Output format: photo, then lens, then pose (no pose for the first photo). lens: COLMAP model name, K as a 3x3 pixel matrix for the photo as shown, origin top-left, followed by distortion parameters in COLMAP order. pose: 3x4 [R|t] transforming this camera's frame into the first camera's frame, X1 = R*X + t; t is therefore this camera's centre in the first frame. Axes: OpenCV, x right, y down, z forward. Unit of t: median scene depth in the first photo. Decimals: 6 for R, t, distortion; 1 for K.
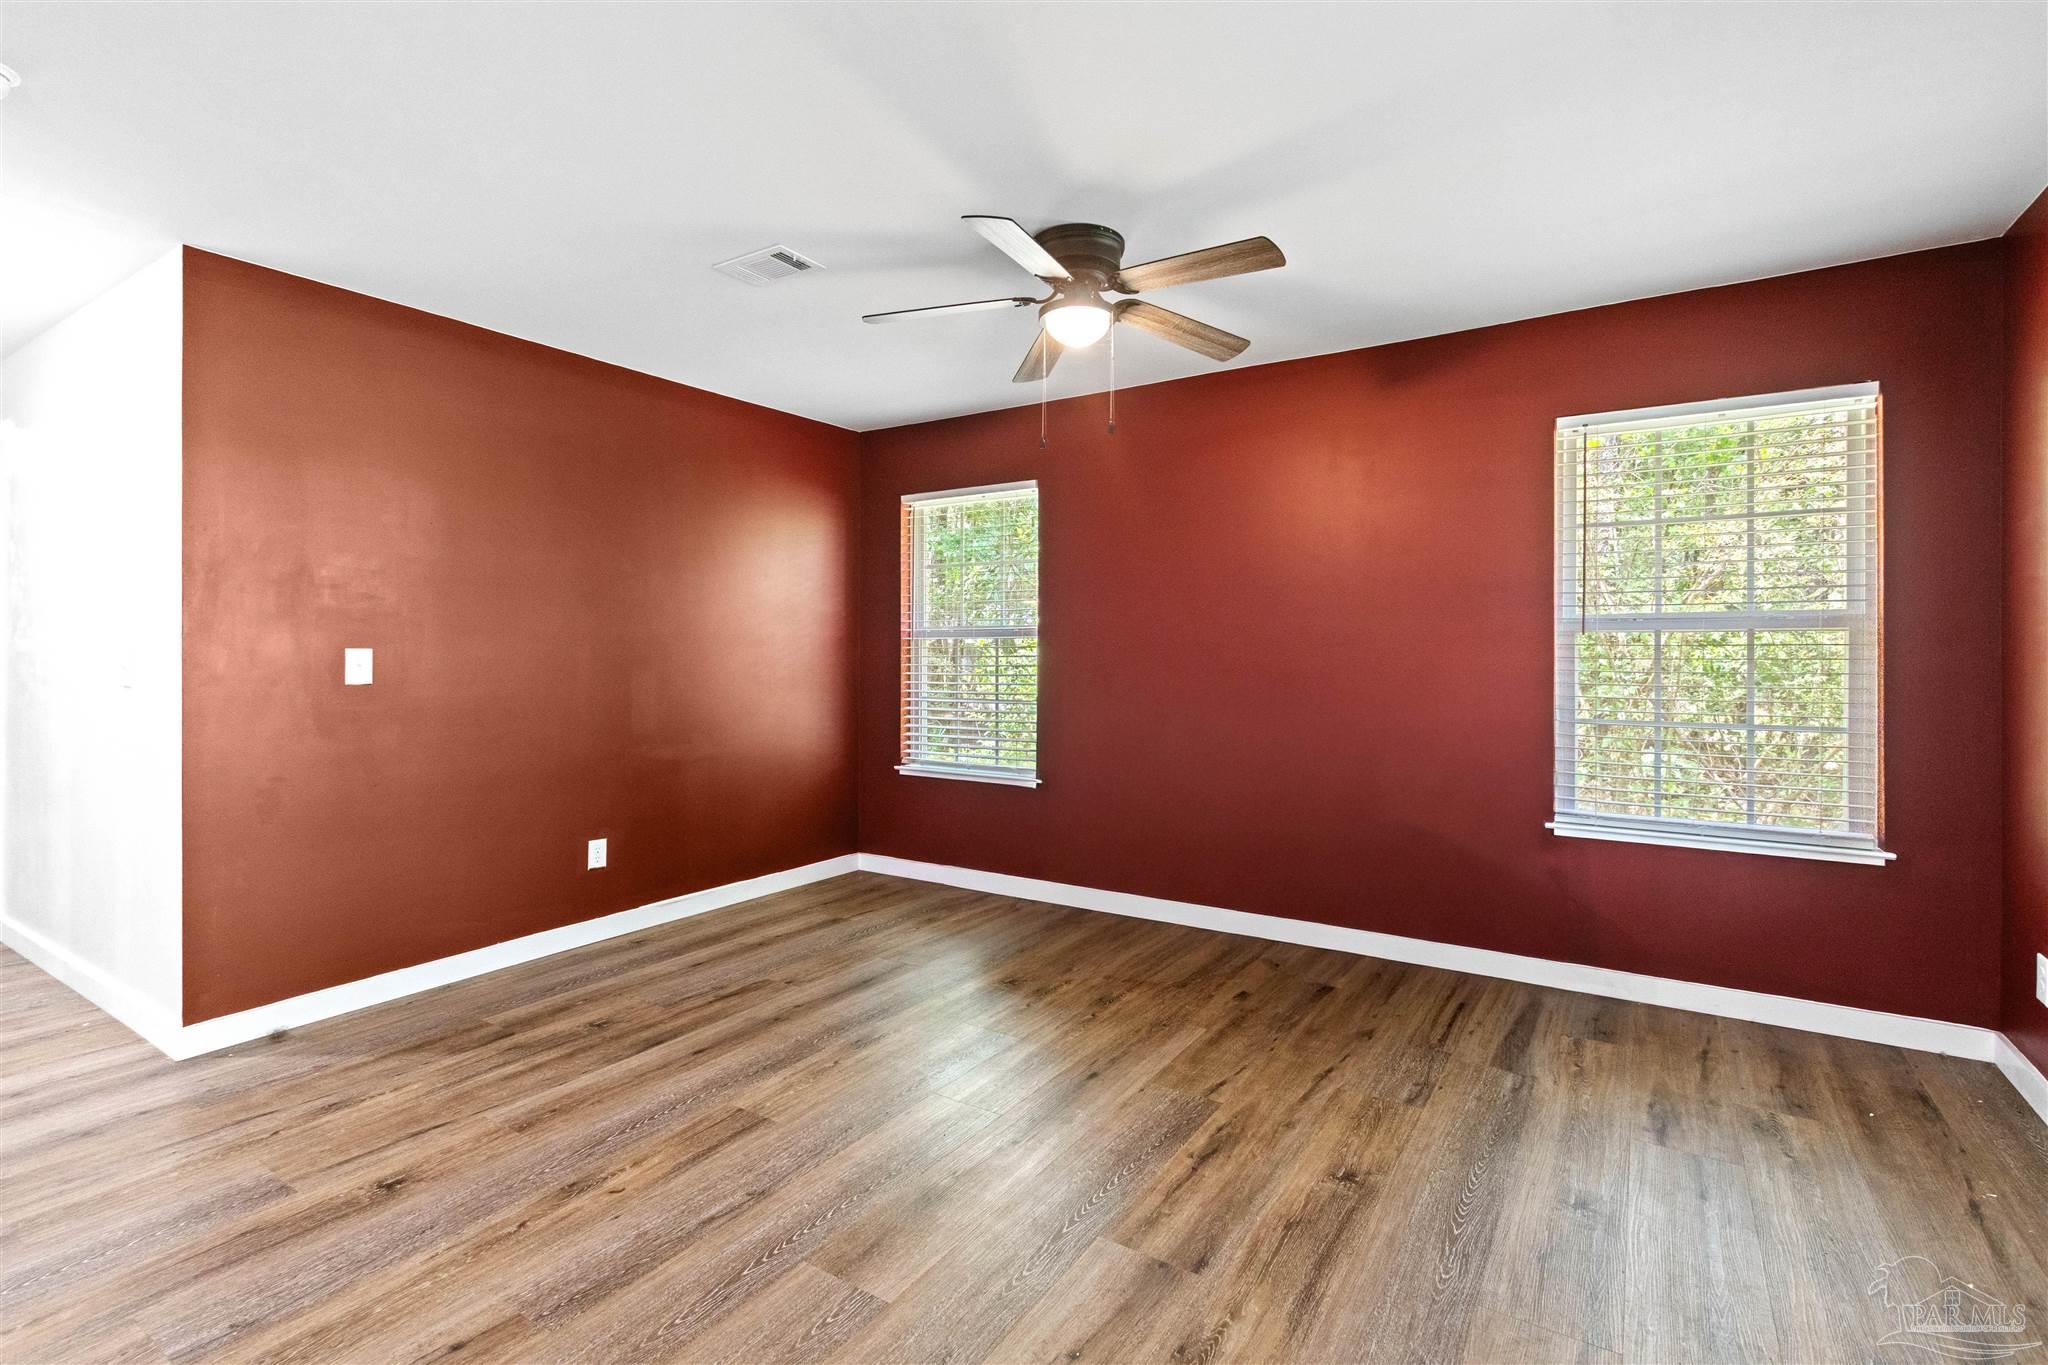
lens RADIAL K [[942.5, 0, 1023.4], [0, 942.5, 656.2], [0, 0, 1]] dist [0.006964, -0.001959]
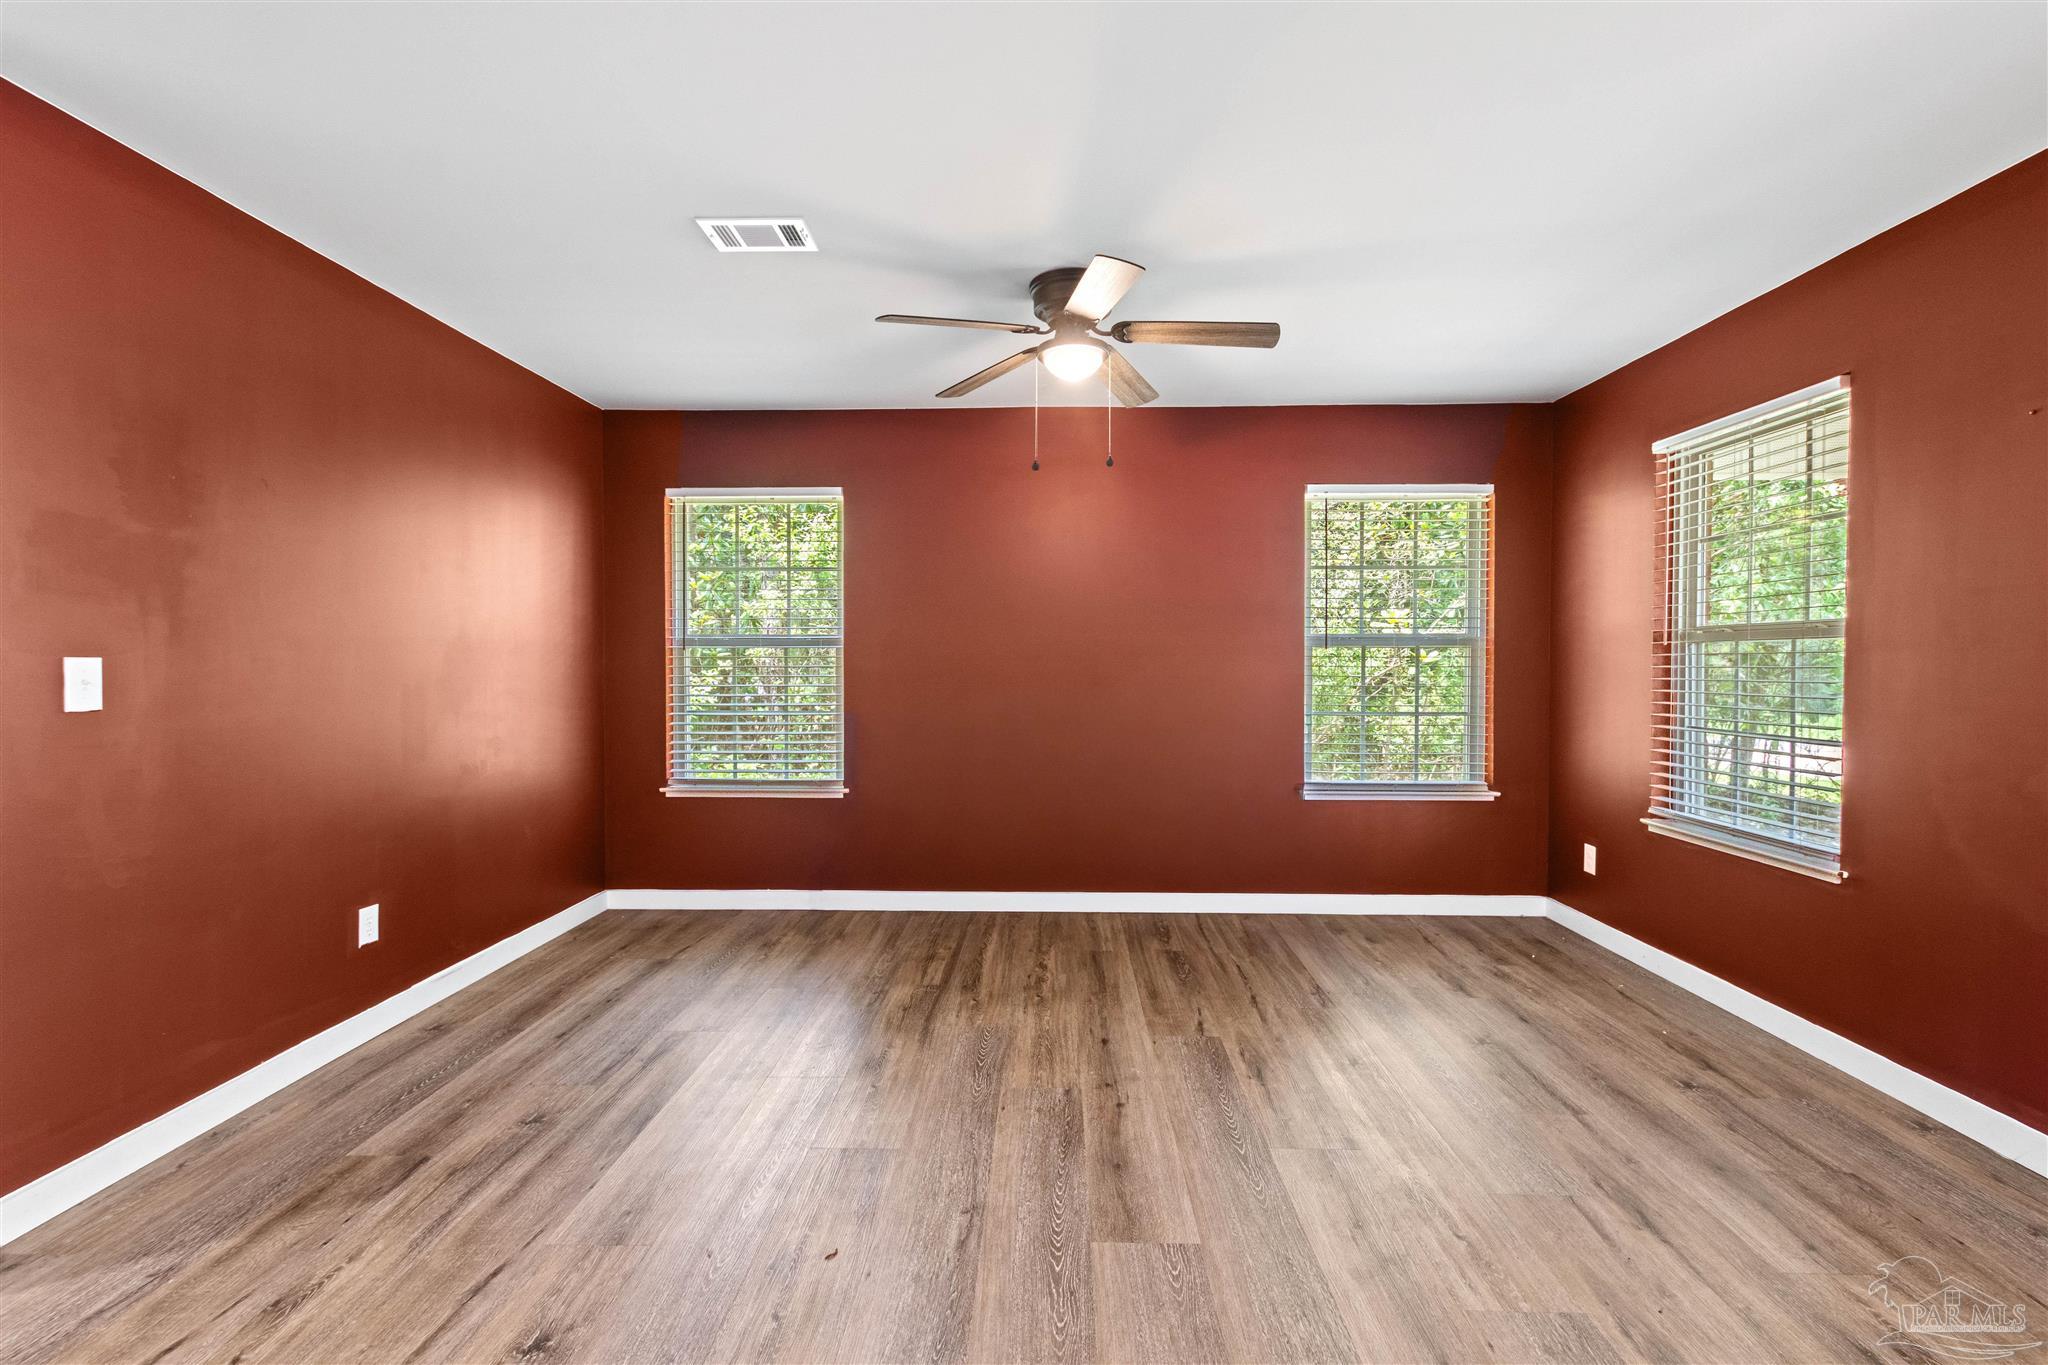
lens RADIAL K [[942.5, 0, 1029.9], [0, 942.5, 675.1], [0, 0, 1]] dist [0.006964, -0.001959]
pose [[0.851390, -0.008056, 0.524472, -0.515183], [0.001196, 0.999909, 0.013417, -0.003920], [-0.524532, -0.010796, 0.851322, 0.088589]]
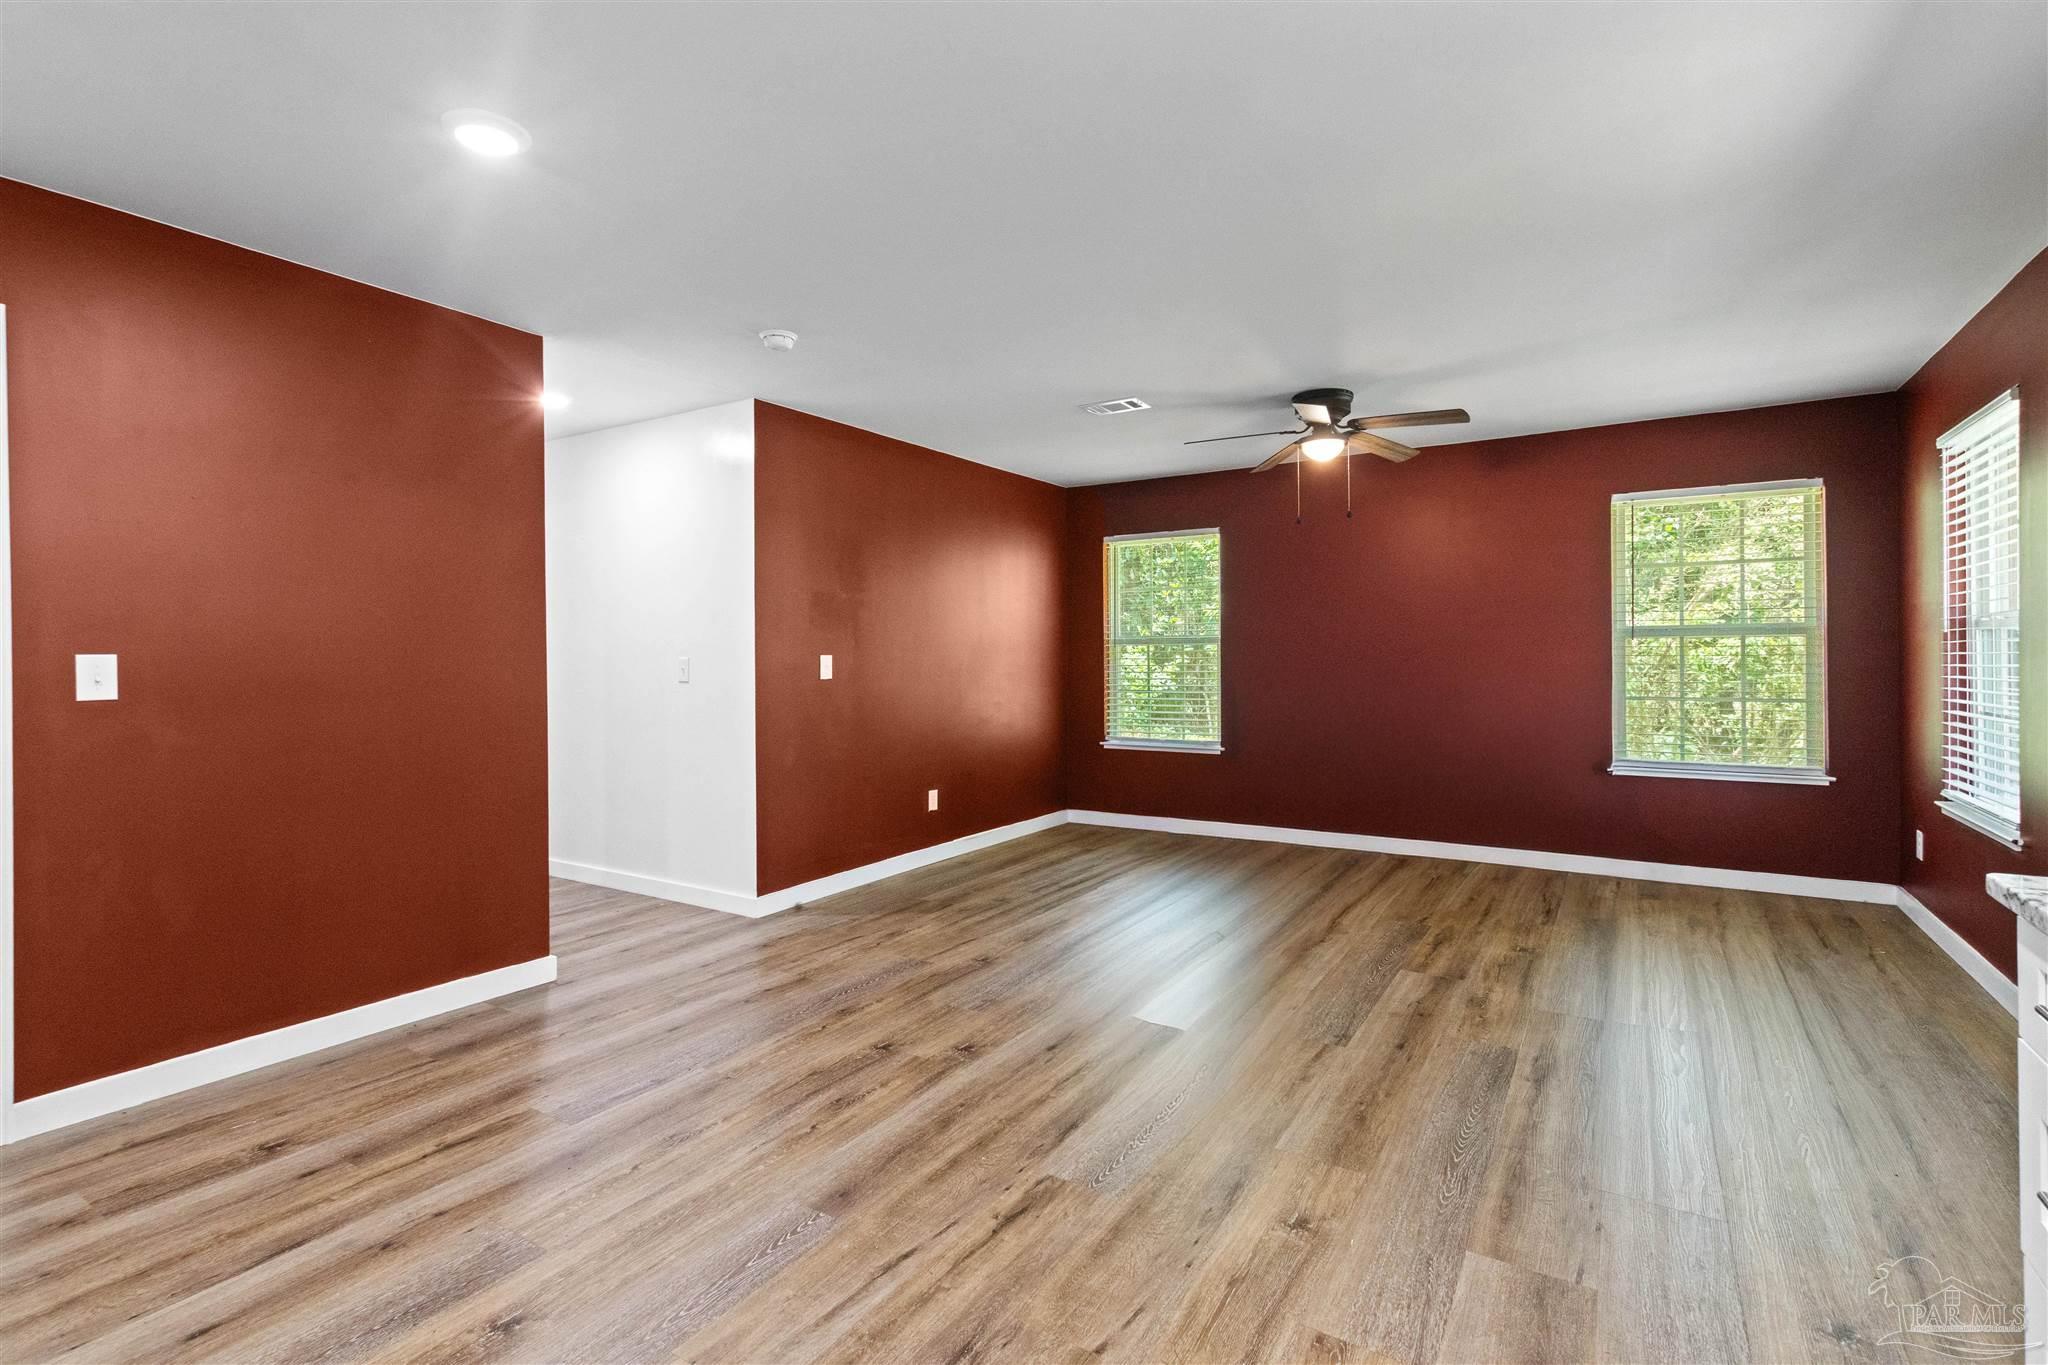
lens RADIAL K [[942.5, 0, 1033.4], [0, 942.5, 655.3], [0, 0, 1]] dist [0.006964, -0.001959]
pose [[0.999830, -0.007864, 0.016658, -0.423043], [0.007933, 0.999960, -0.004047, 0.000625], [-0.016625, 0.004178, 0.999853, -0.532982]]
